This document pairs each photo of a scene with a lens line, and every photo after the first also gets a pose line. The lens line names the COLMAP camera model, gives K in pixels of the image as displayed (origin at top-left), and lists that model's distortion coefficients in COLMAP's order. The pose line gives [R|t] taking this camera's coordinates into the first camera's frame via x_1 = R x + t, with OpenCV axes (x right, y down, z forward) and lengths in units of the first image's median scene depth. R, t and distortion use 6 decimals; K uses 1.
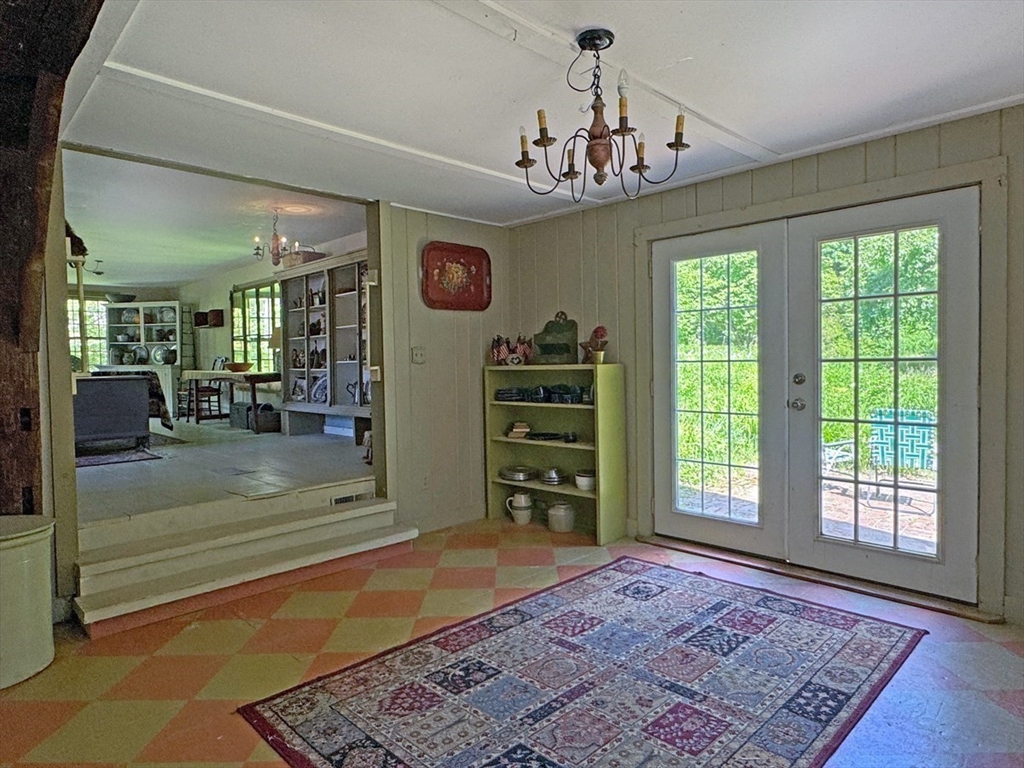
lens RADIAL K [[605.6, 0, 512.0], [0, 605.6, 384.0], [0, 0, 1]] dist [-0.004894, 0.000327]
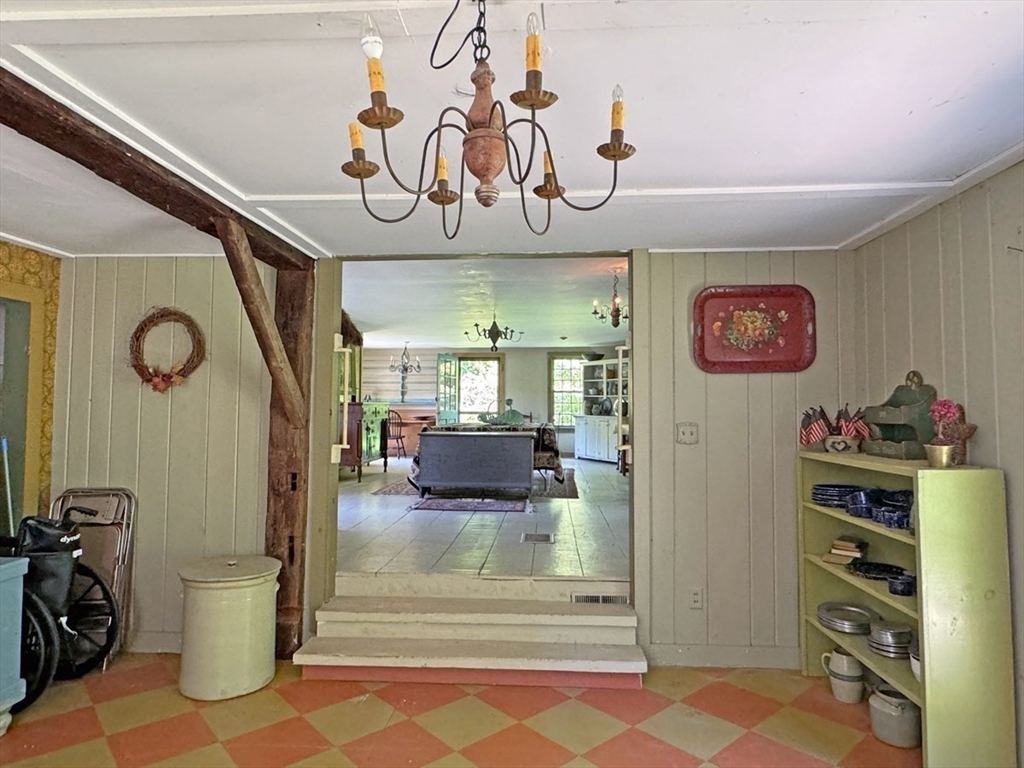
lens RADIAL K [[605.6, 0, 512.0], [0, 605.6, 384.0], [0, 0, 1]] dist [-0.004894, 0.000327]
pose [[0.670414, -0.012257, -0.741886, 0.278740], [-0.040477, 0.997771, -0.053062, -0.060973], [0.740882, 0.065603, 0.668423, 0.305837]]
